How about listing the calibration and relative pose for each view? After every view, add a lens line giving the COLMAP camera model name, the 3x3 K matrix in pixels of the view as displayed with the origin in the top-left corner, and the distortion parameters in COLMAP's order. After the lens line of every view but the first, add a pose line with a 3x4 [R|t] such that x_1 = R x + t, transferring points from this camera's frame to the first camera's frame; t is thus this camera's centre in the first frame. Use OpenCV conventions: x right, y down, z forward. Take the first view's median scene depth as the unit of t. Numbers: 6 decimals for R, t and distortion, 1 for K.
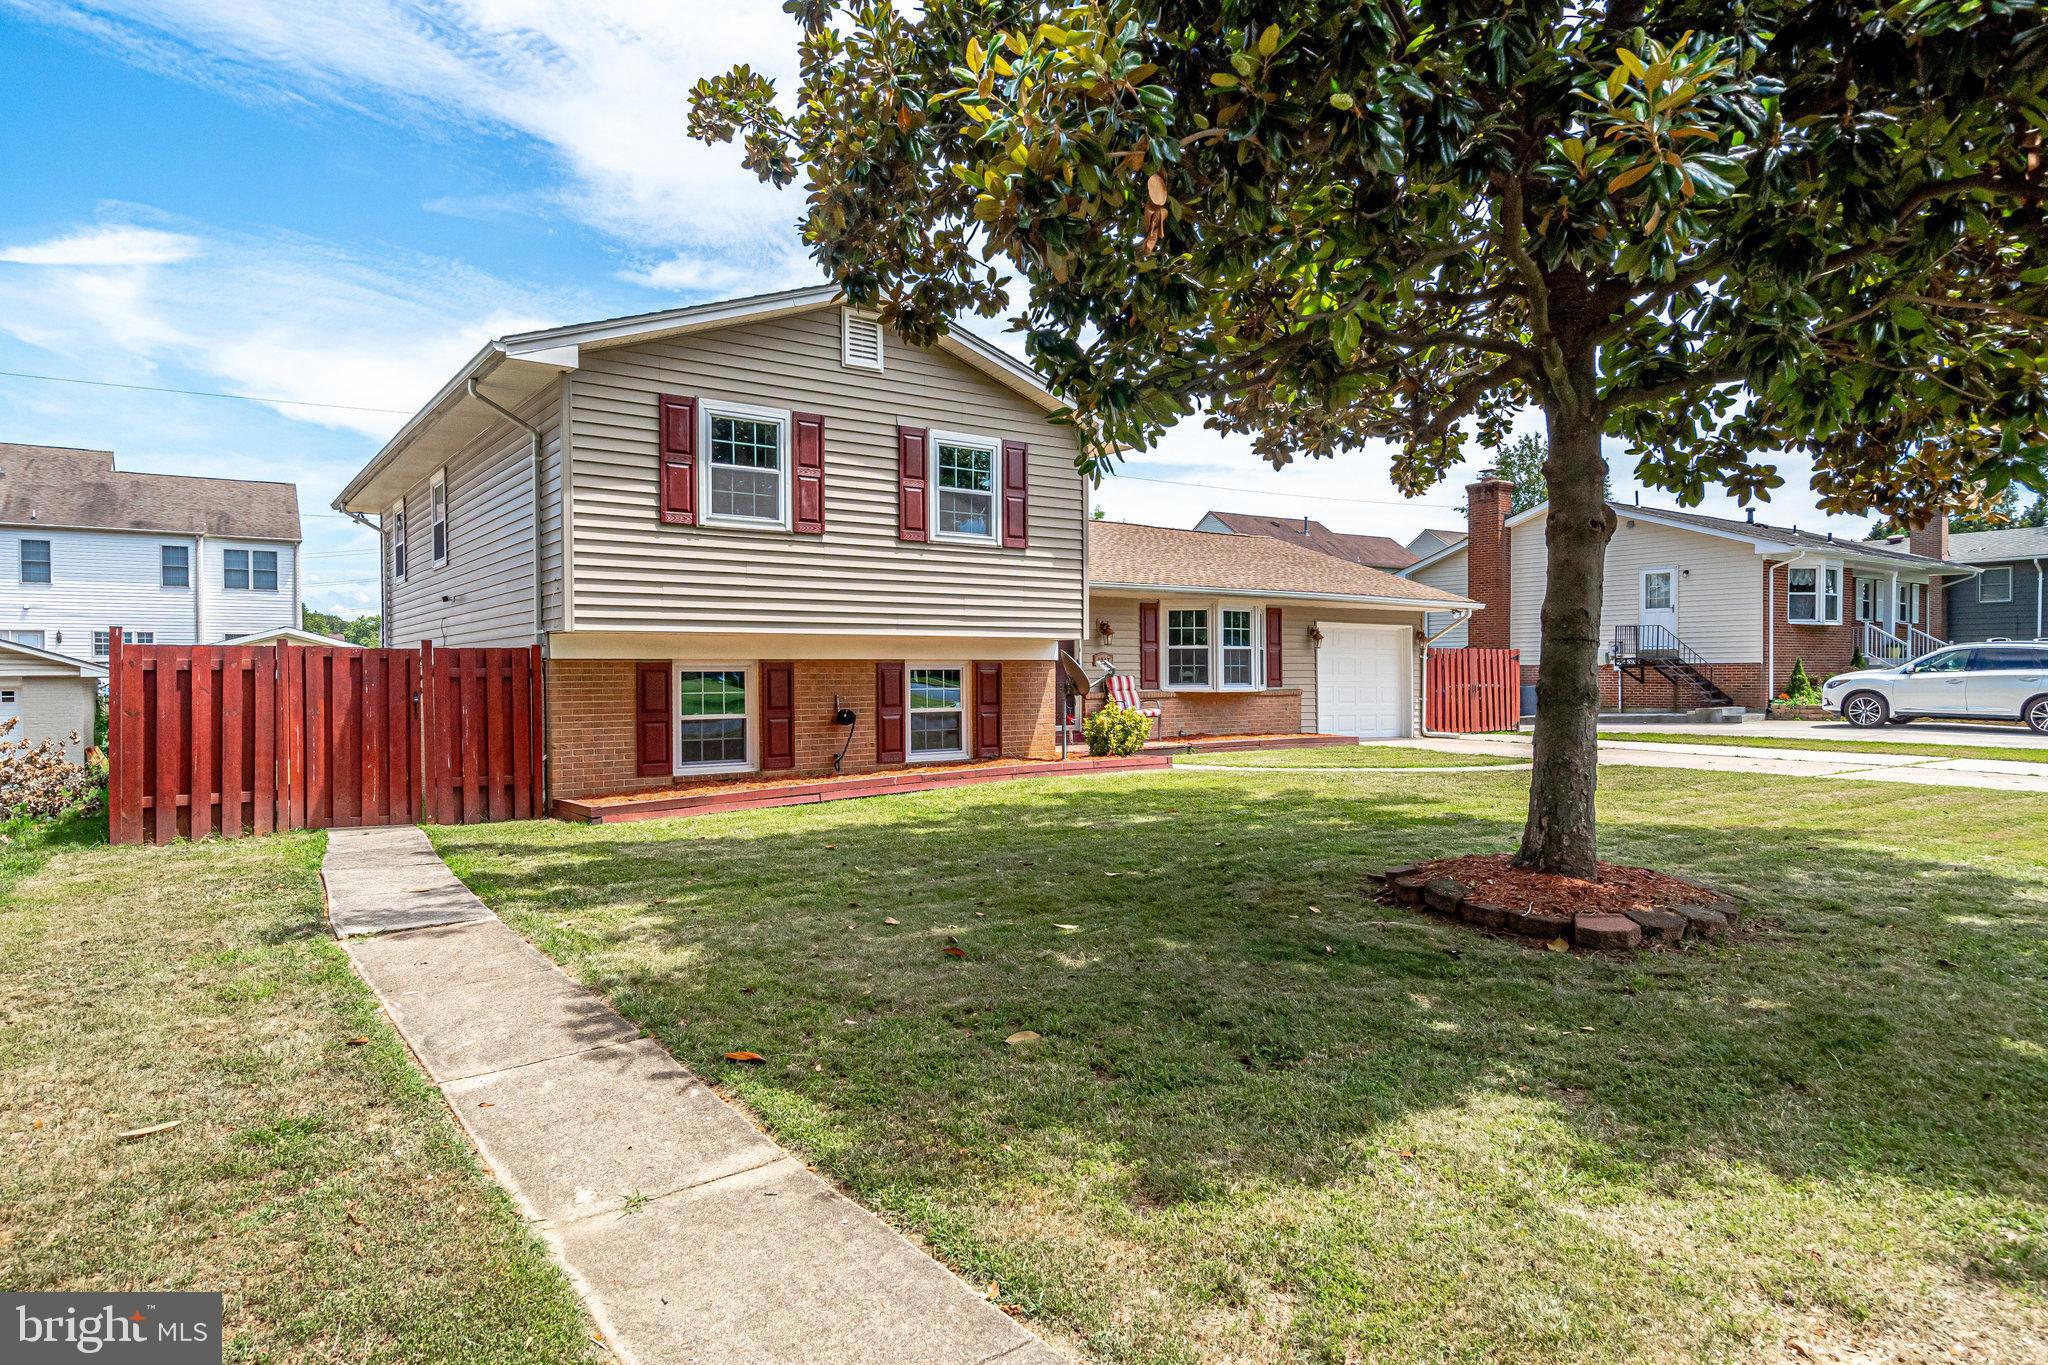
lens RADIAL K [[1162.1, 0, 1030.2], [0, 1162.1, 681.4], [0, 0, 1]] dist [-0.006154, -0.002429]
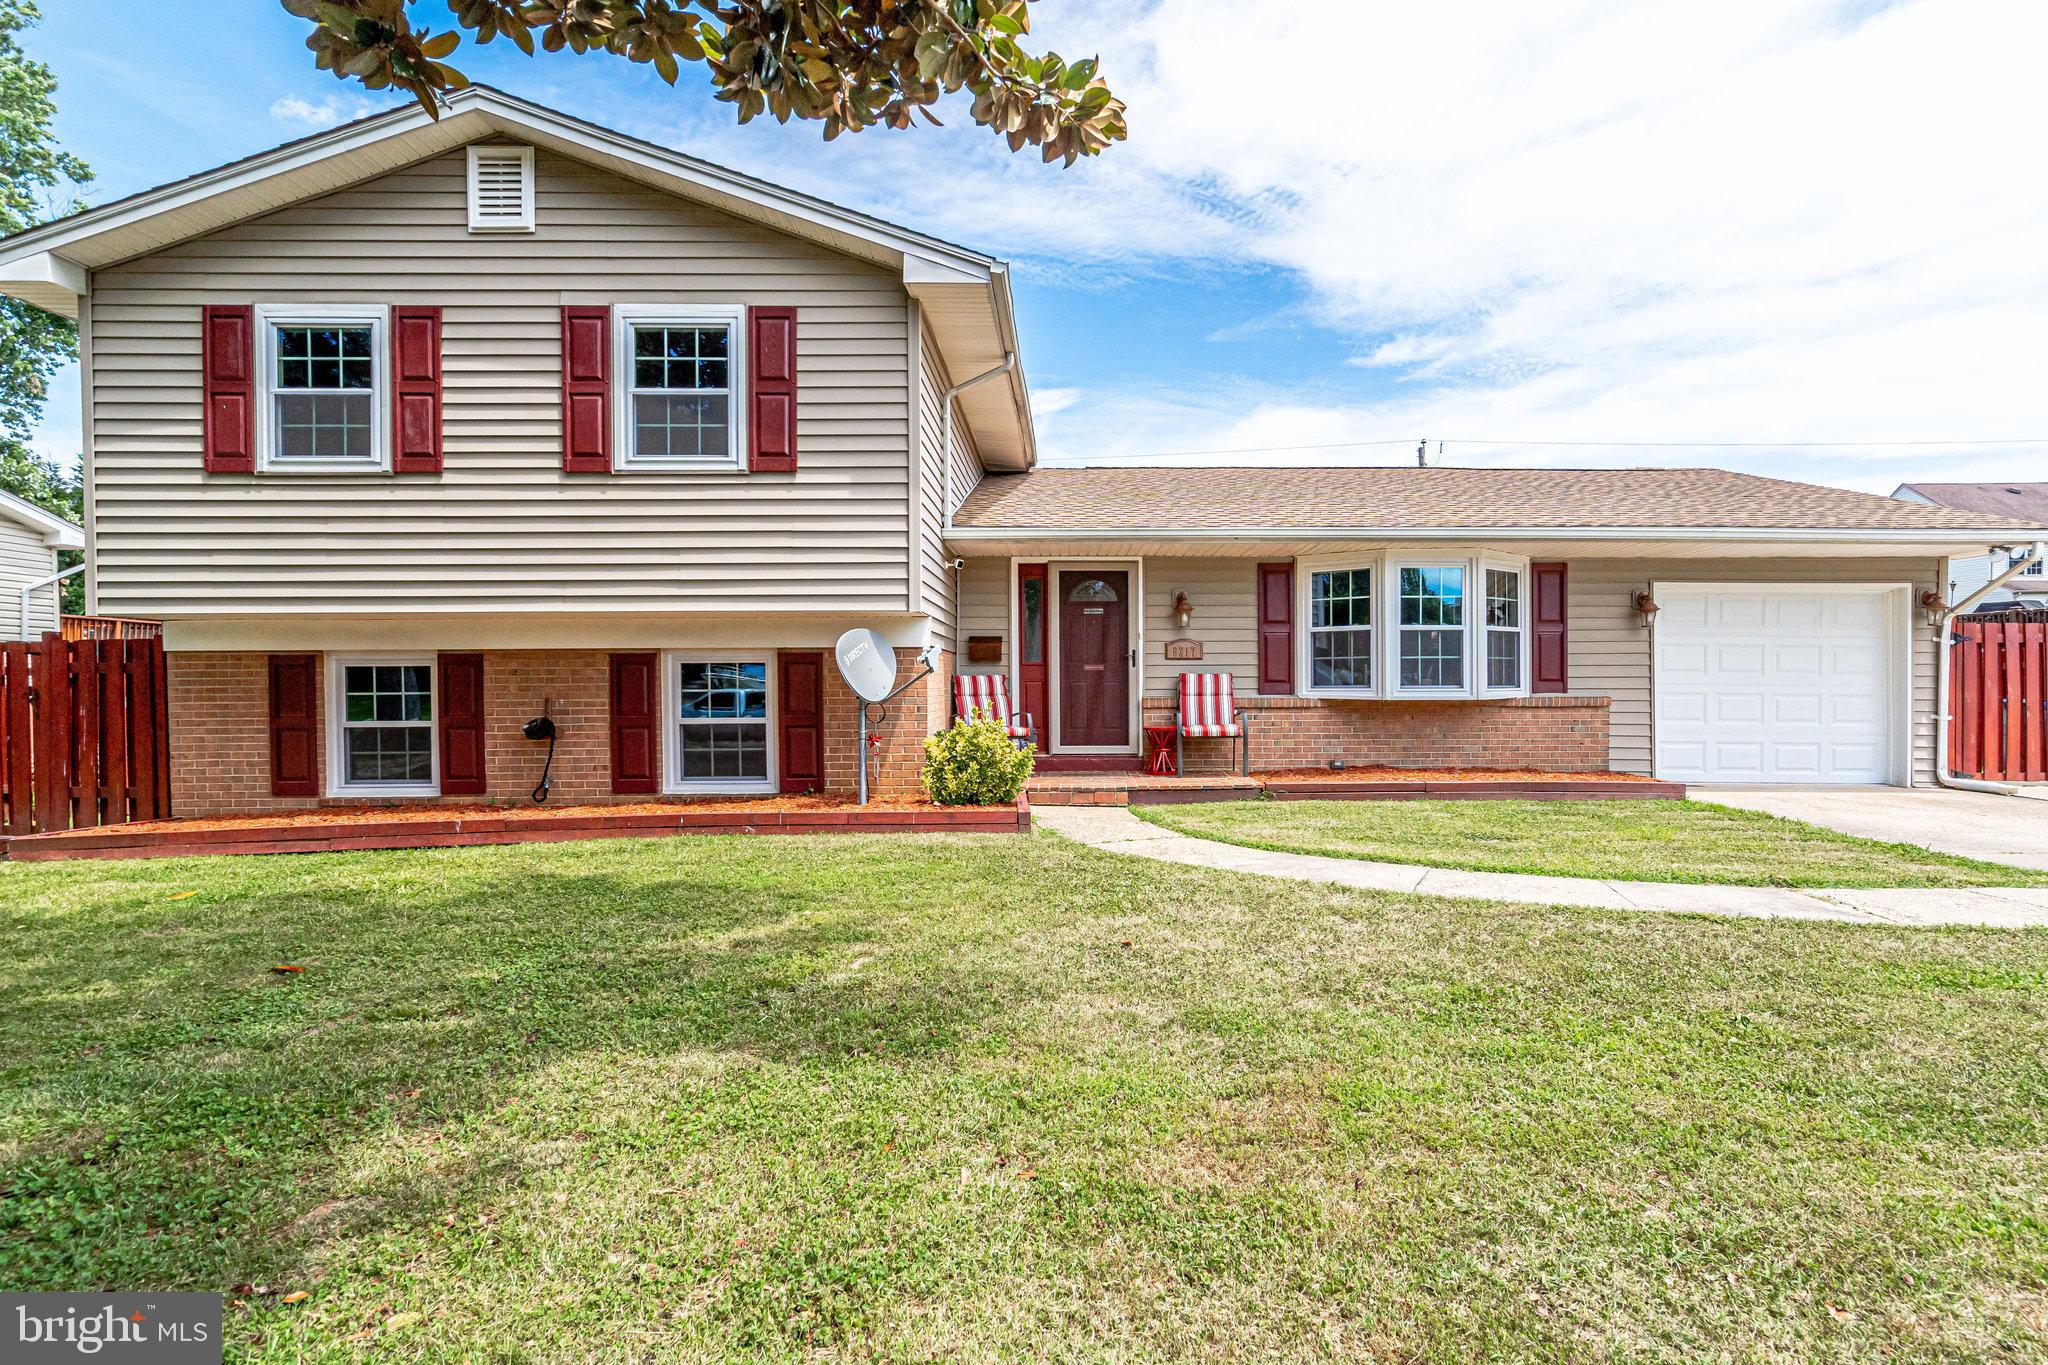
lens RADIAL K [[935.9, 0, 1089.9], [0, 935.9, 685.7], [0, 0, 1]] dist [-0.003055, 0.000778]
pose [[0.819896, 0.006230, -0.572479, 0.426742], [-0.004134, 0.999979, 0.004962, -0.000443], [0.572498, -0.001701, 0.819904, 0.678335]]
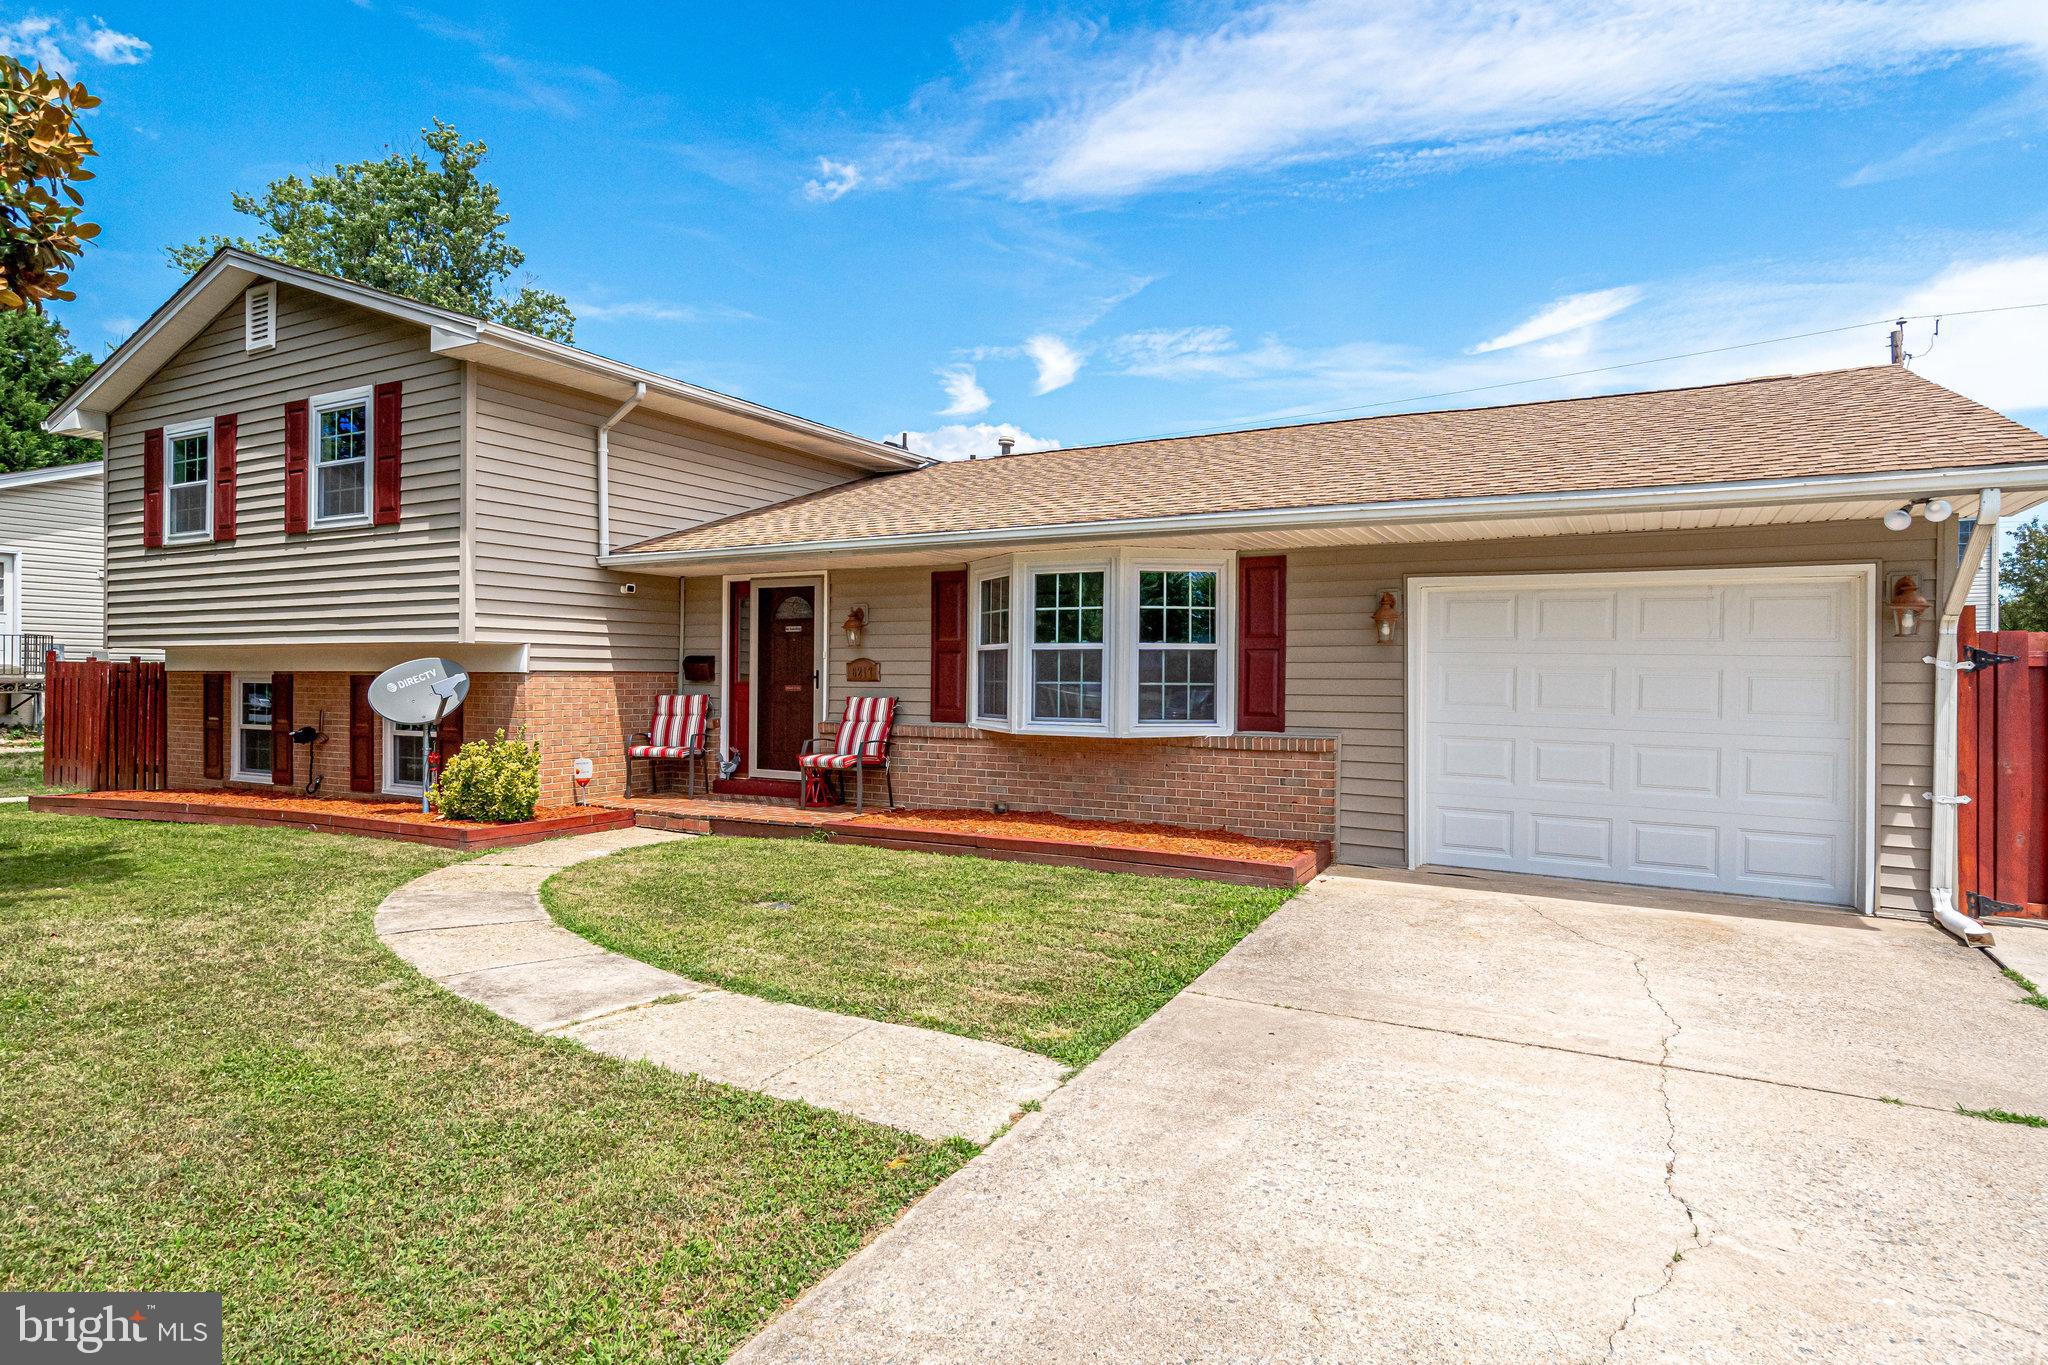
lens RADIAL K [[1104.5, 0, 1018.6], [0, 1104.5, 662.7], [0, 0, 1]] dist [0.002265, 0.001926]
pose [[0.430131, -0.001556, -0.902765, 0.809893], [-0.012722, 0.999889, -0.007785, -0.024977], [0.902677, 0.014834, 0.430064, 1.065455]]
